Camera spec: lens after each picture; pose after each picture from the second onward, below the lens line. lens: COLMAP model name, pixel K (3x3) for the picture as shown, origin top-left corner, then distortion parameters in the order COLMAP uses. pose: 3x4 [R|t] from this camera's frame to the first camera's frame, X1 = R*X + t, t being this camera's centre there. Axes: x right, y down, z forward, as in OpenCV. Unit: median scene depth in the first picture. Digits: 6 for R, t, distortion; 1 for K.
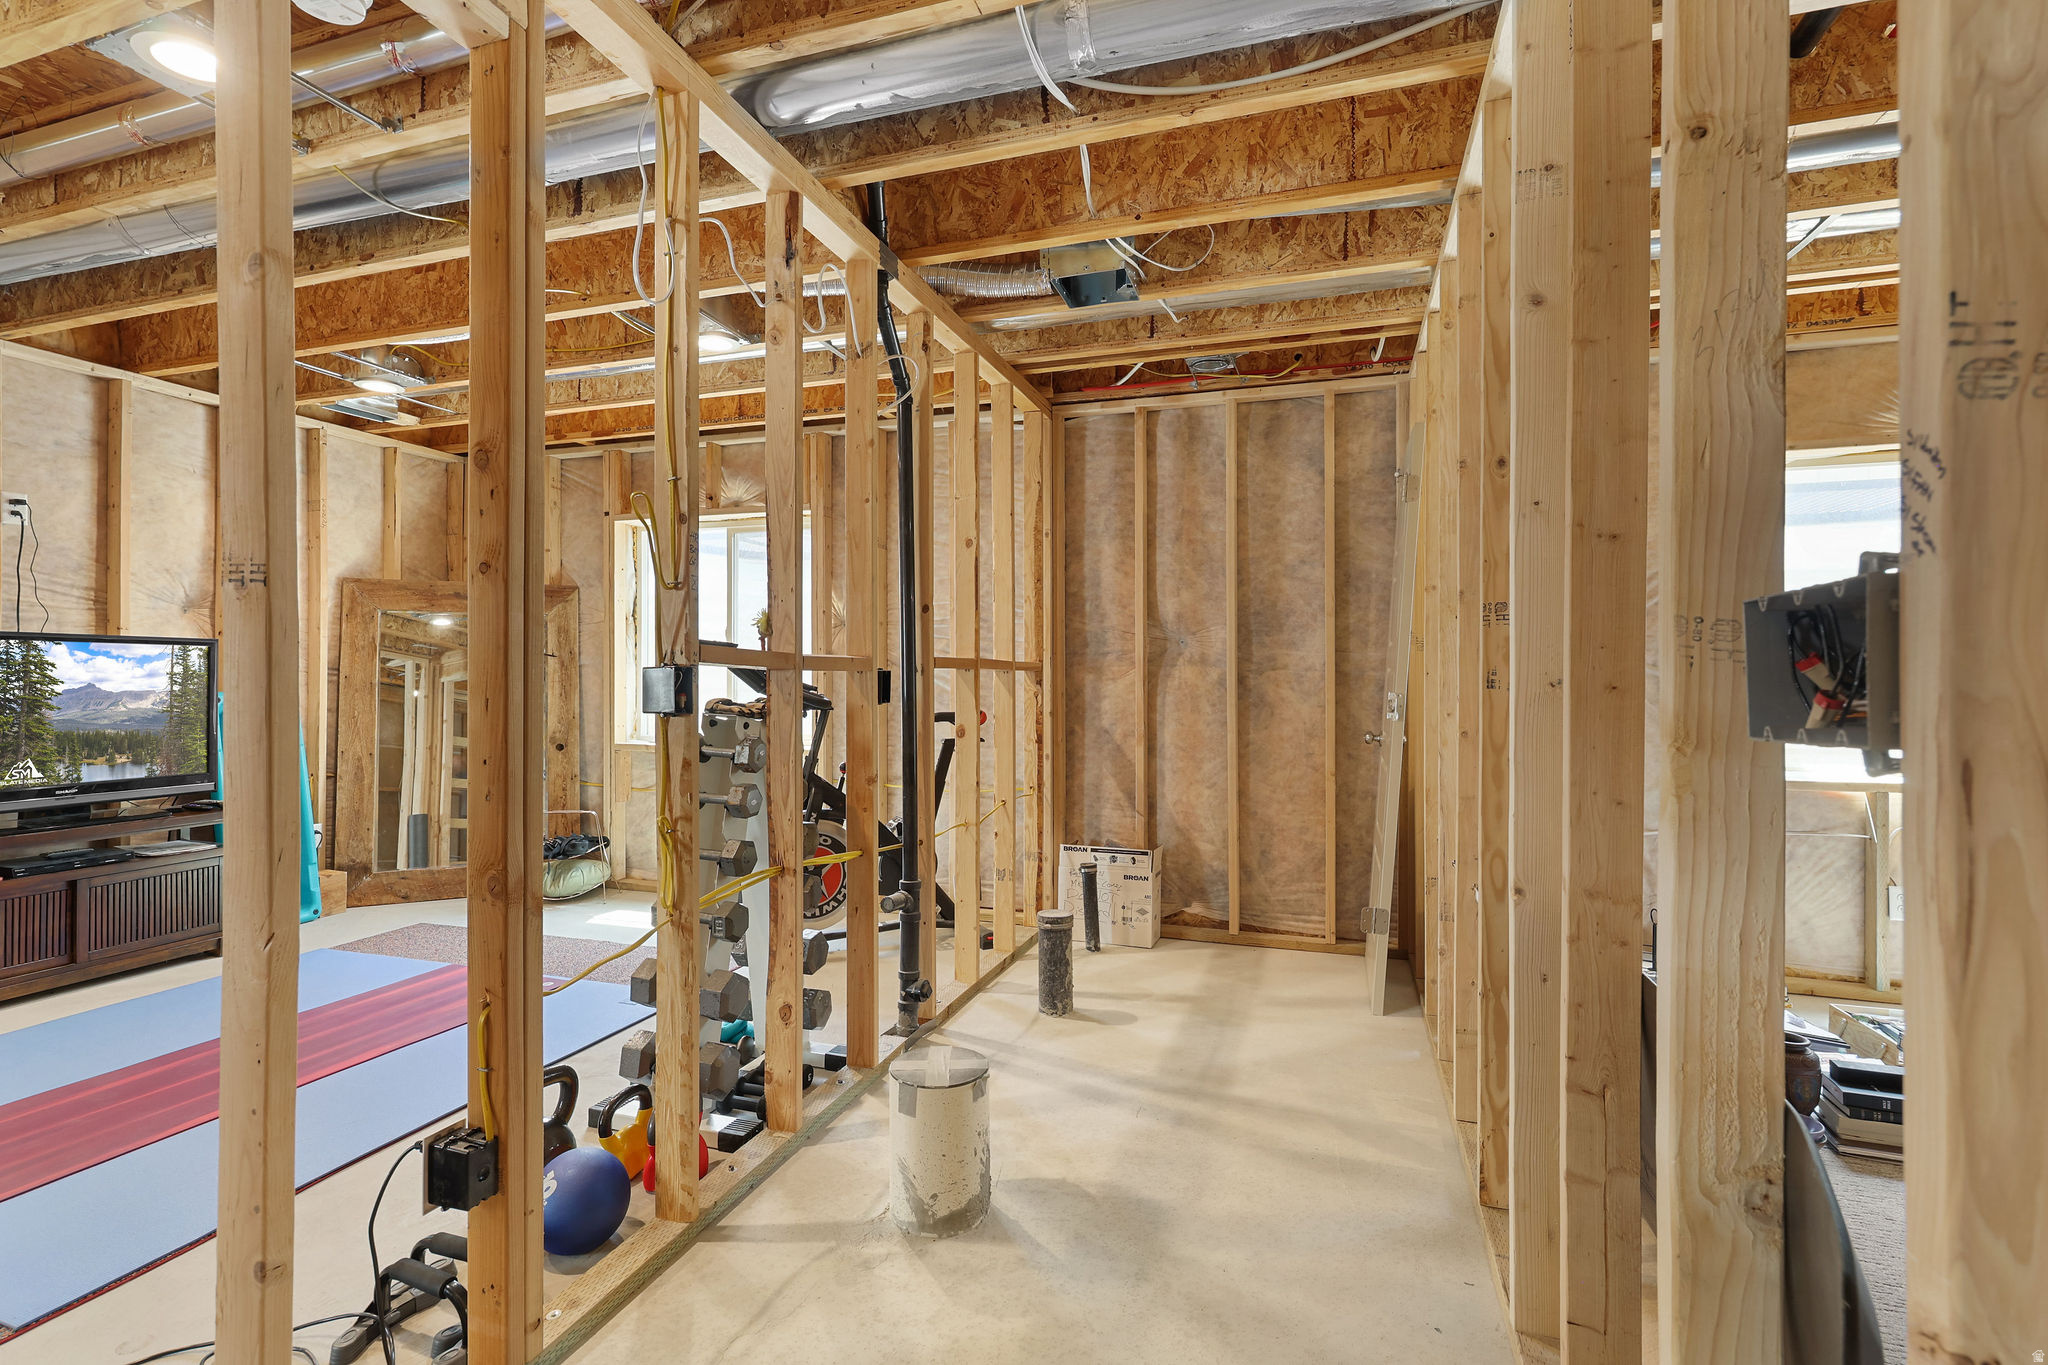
lens RADIAL K [[948.8, 0, 1022.9], [0, 948.8, 672.7], [0, 0, 1]] dist [-0.003149, -0.000999]
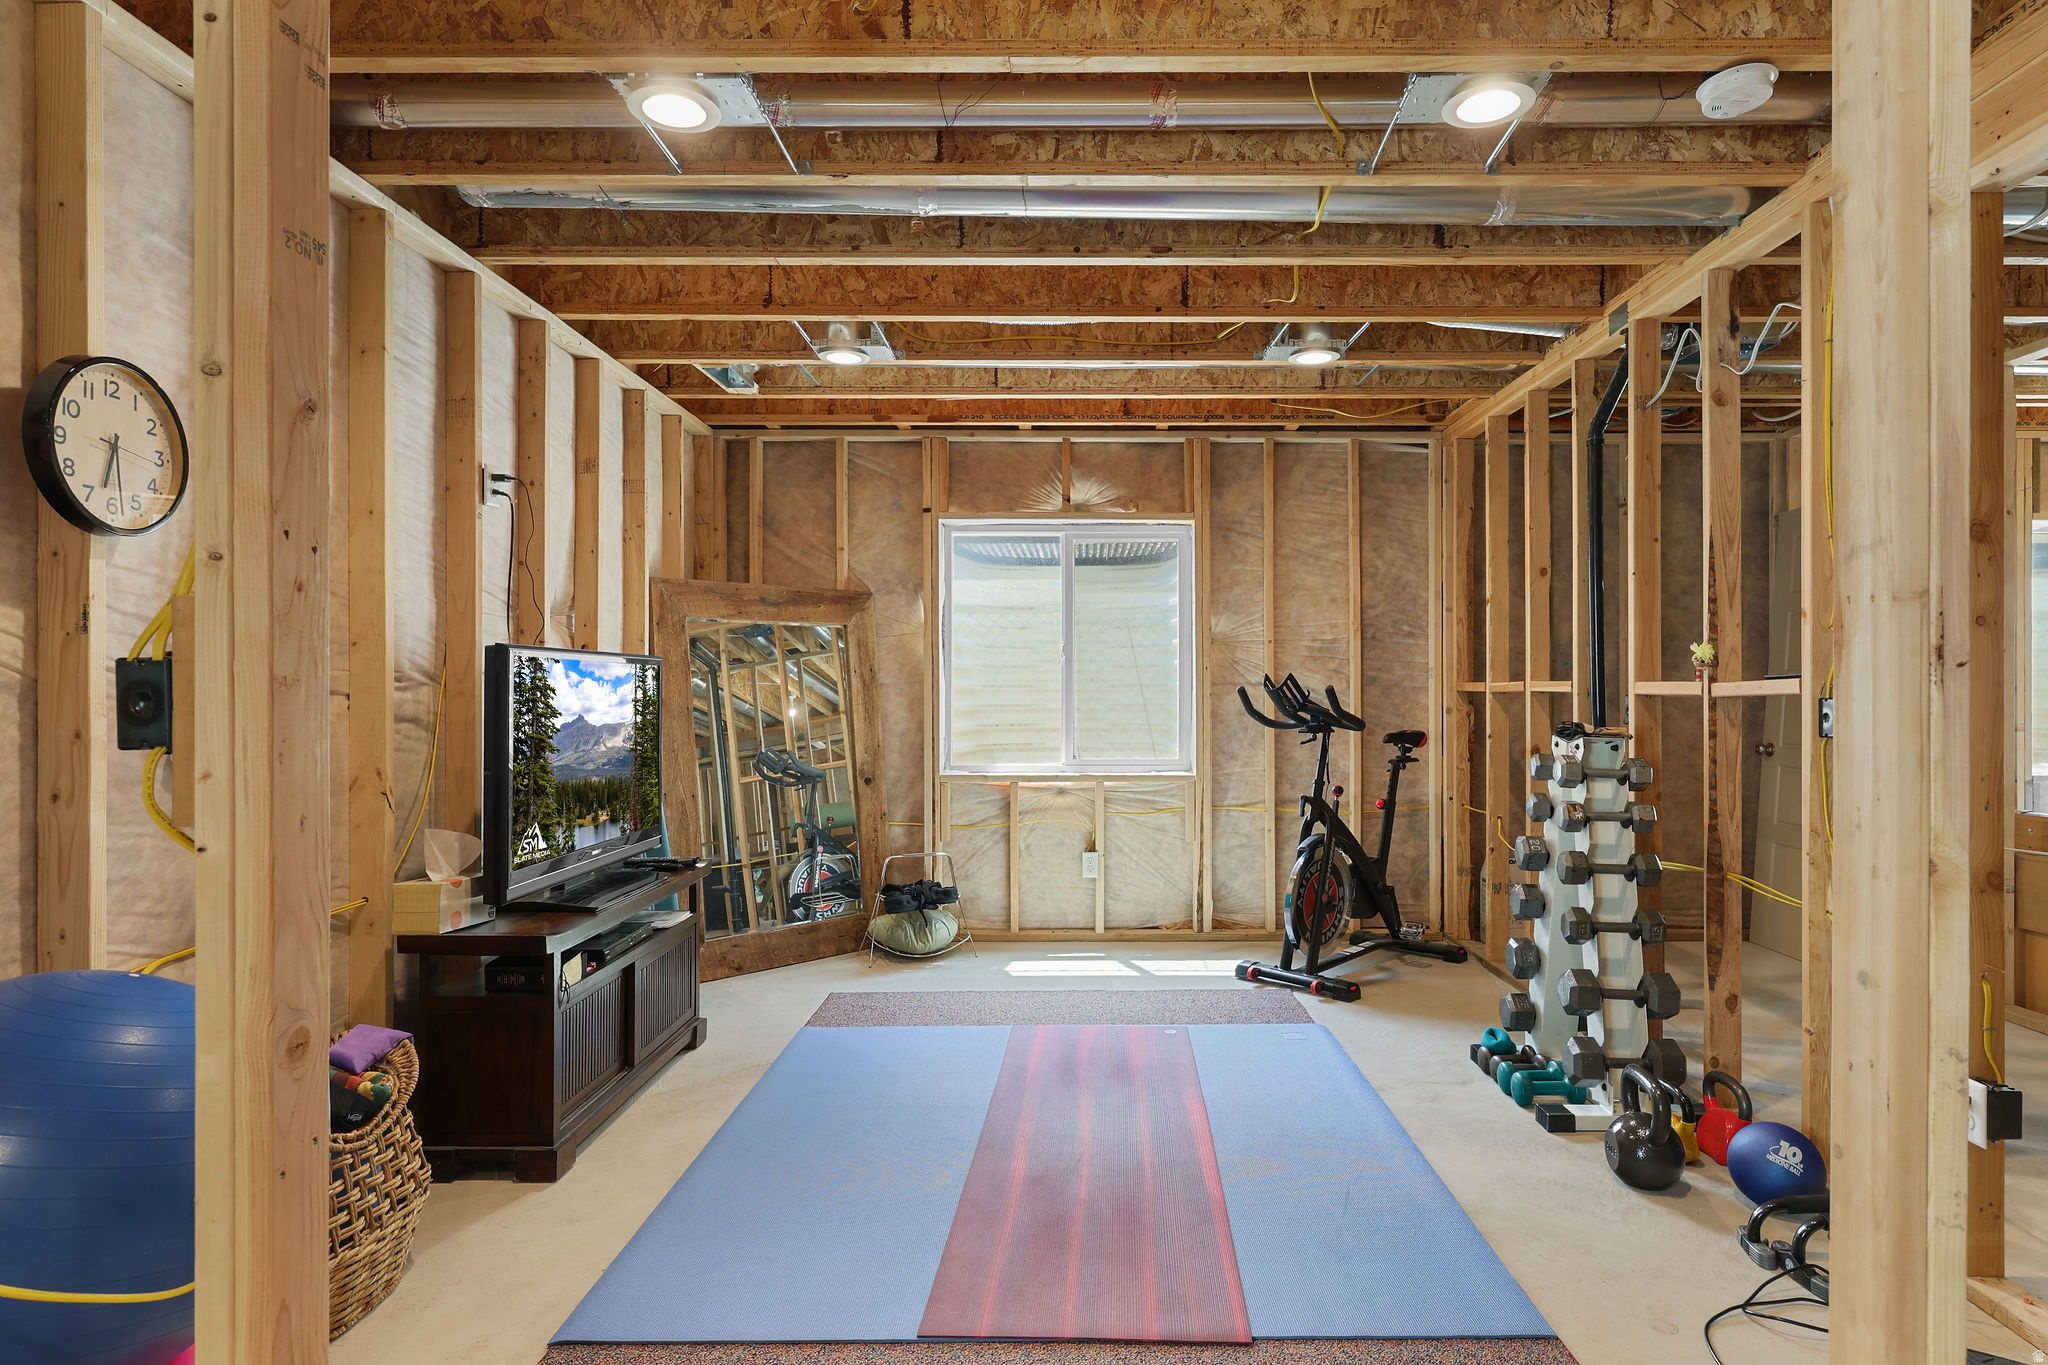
lens RADIAL K [[953.0, 0, 1026.4], [0, 953.0, 691.2], [0, 0, 1]] dist [-0.002068, -0.000002]
pose [[0.952484, -0.003046, 0.304573, -0.784818], [-0.000430, 0.999936, 0.011345, -0.013975], [-0.304588, -0.010937, 0.952422, 0.171881]]
